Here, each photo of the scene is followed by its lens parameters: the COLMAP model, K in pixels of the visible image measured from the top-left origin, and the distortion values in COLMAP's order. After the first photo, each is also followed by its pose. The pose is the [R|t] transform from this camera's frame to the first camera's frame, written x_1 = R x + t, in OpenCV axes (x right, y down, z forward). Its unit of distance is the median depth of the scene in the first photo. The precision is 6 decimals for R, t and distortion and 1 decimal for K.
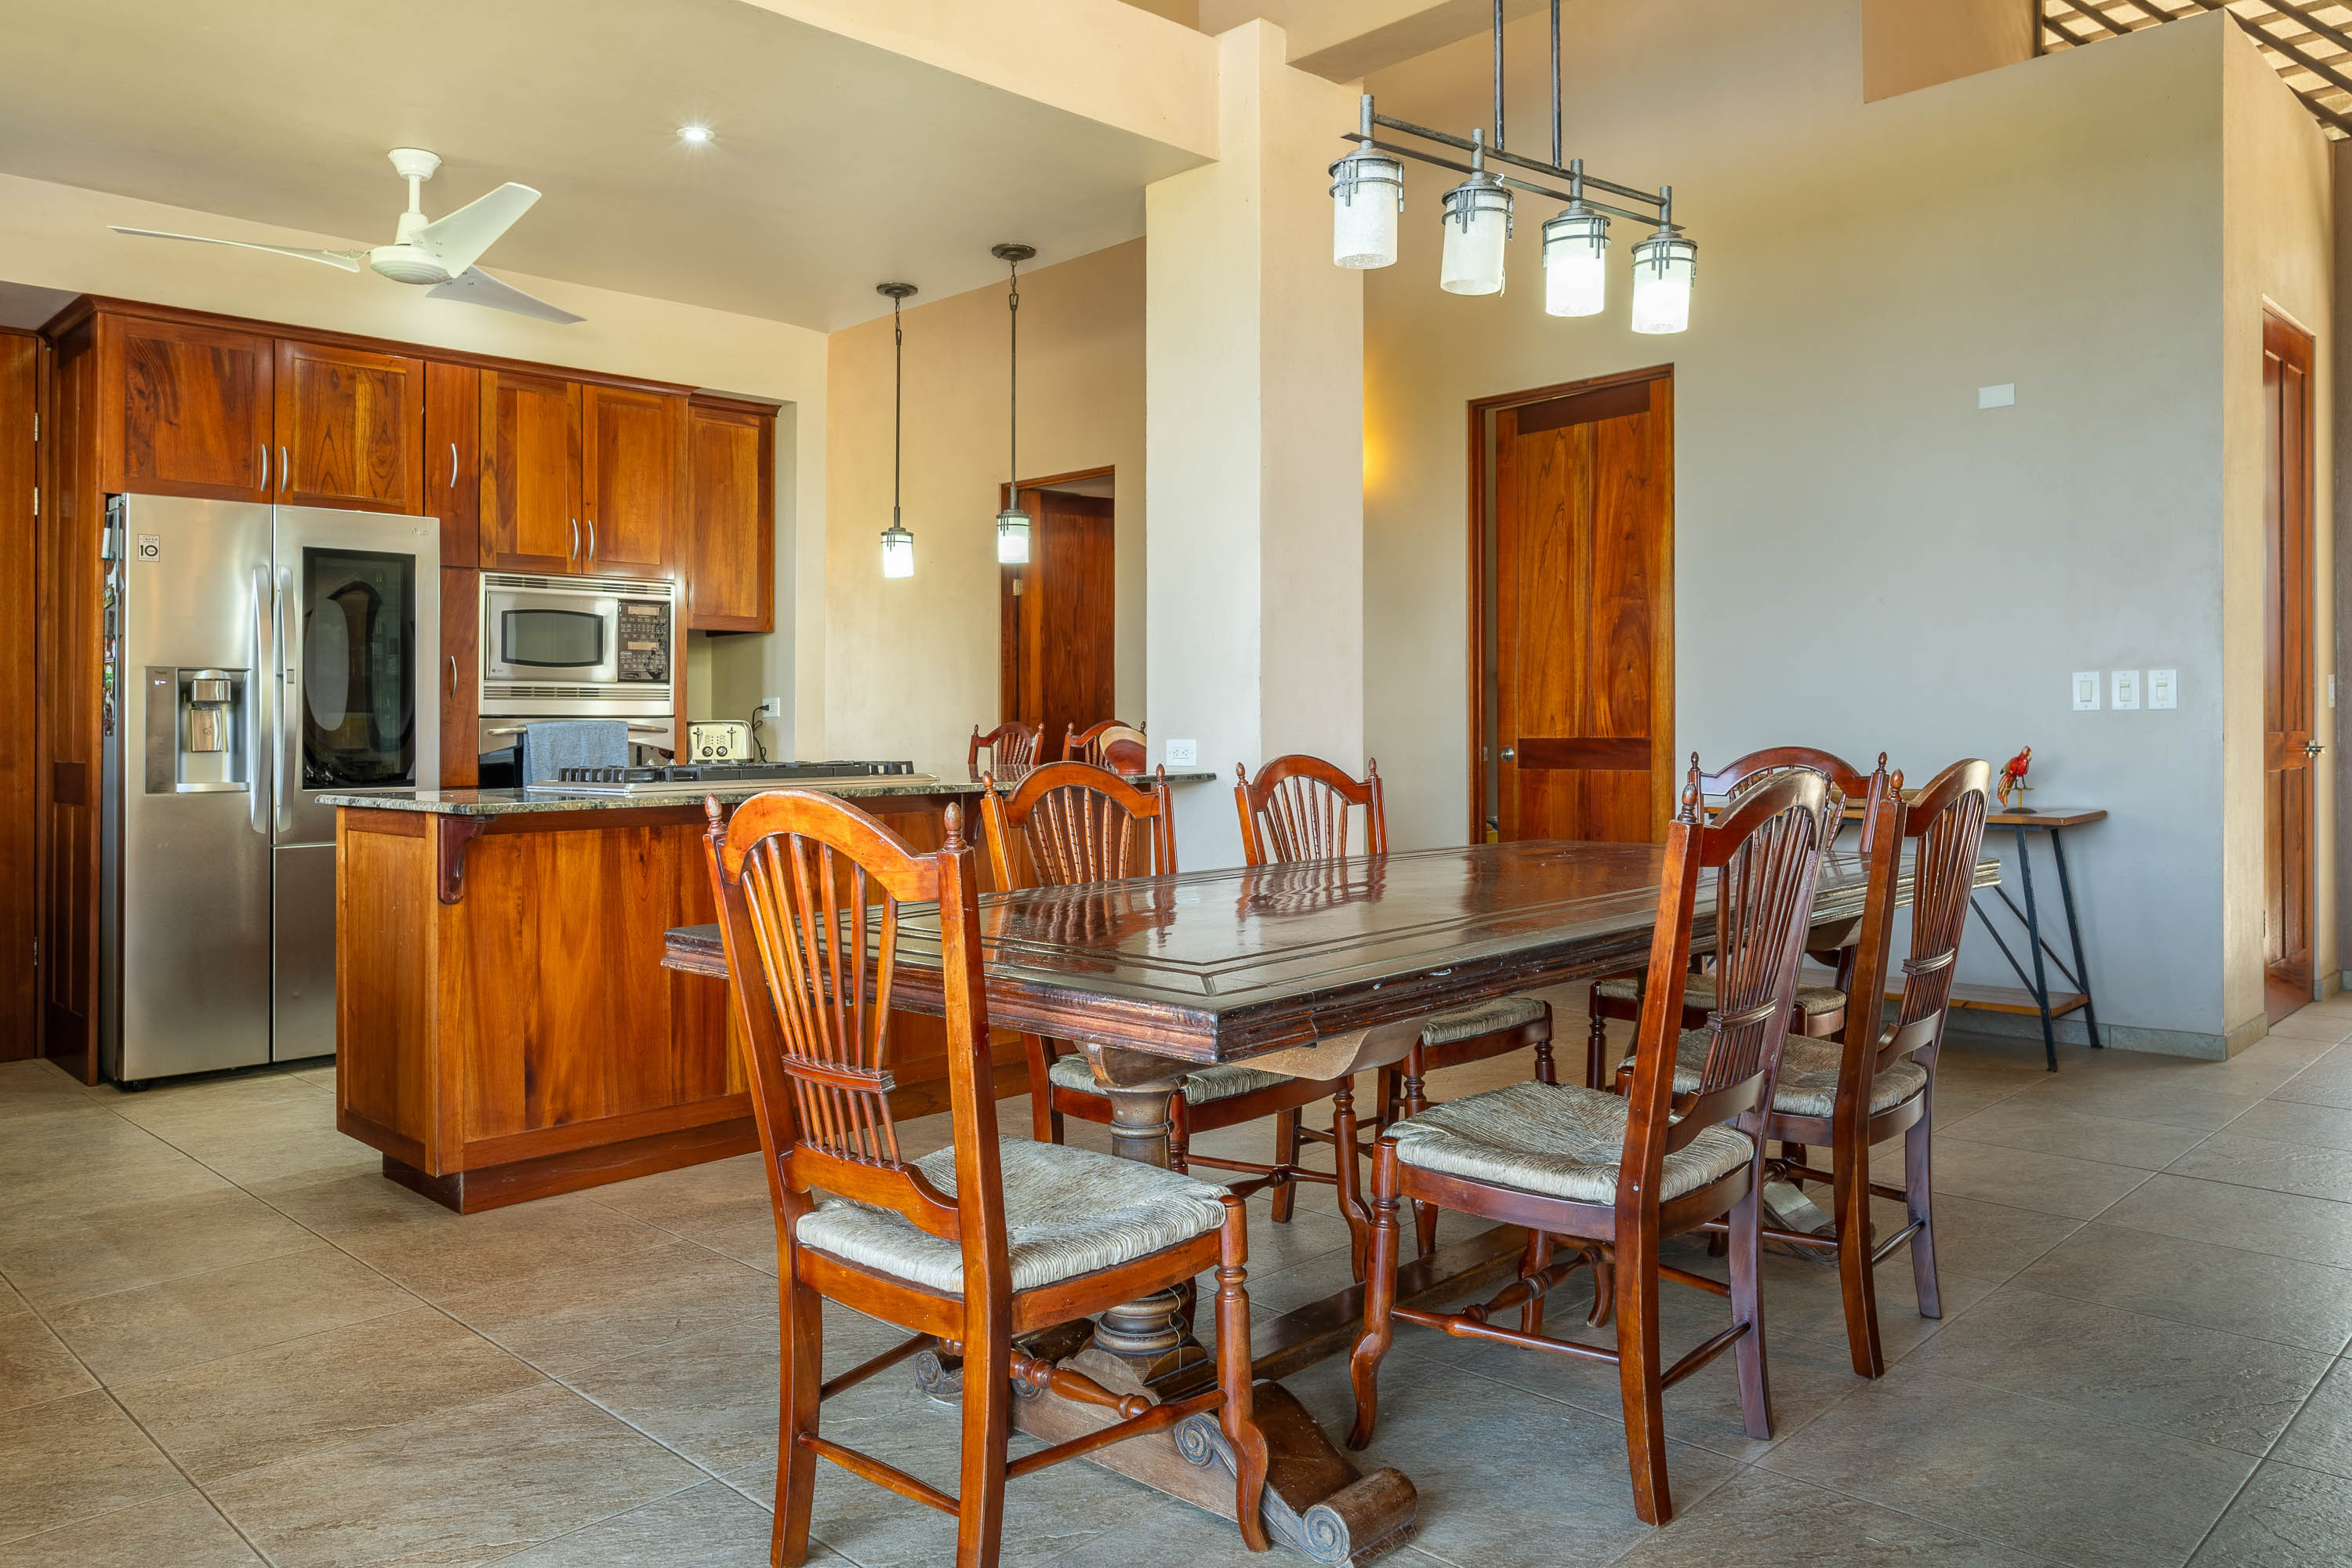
lens RADIAL K [[1638.0, 0, 1176.1], [0, 1638.0, 770.8], [0, 0, 1]] dist [0.004095, -0.000185]
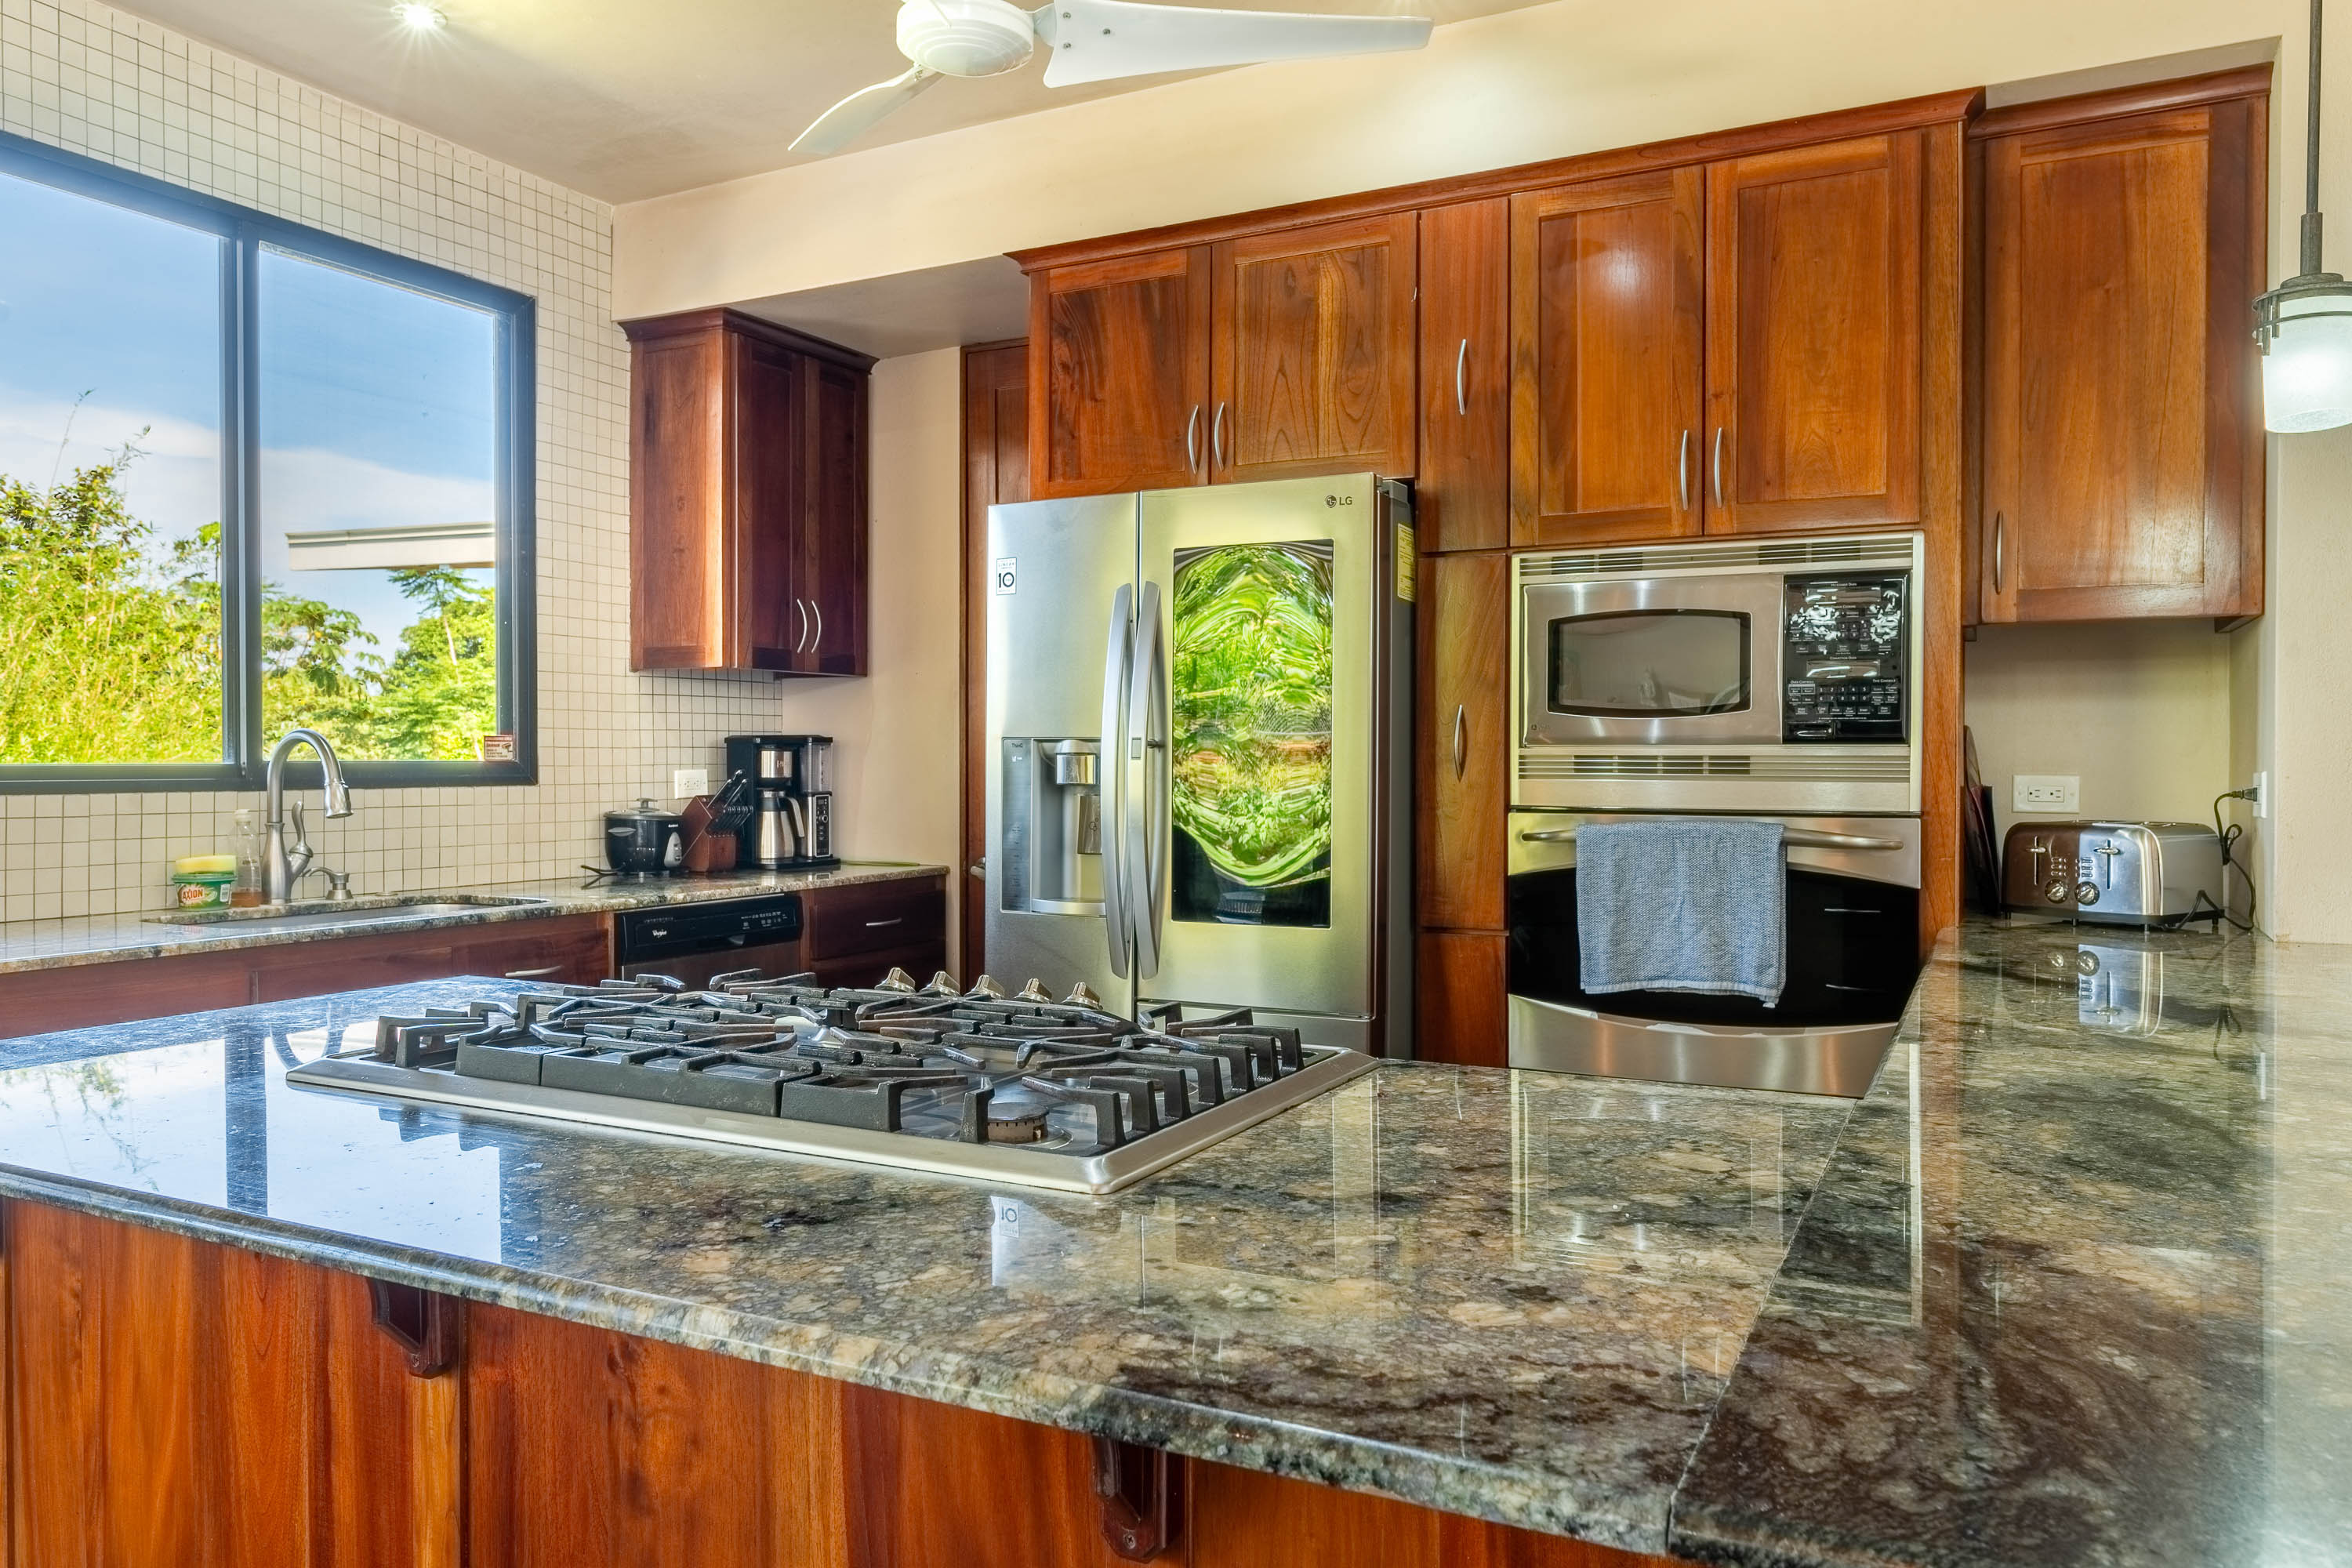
lens RADIAL K [[1638.0, 0, 1176.1], [0, 1638.0, 770.4], [0, 0, 1]] dist [0.004095, -0.000185]
pose [[0.302897, 0.017419, -0.952864, 0.084987], [-0.025544, 0.999622, 0.010154, -0.051410], [0.952681, 0.021264, 0.303228, 0.747815]]
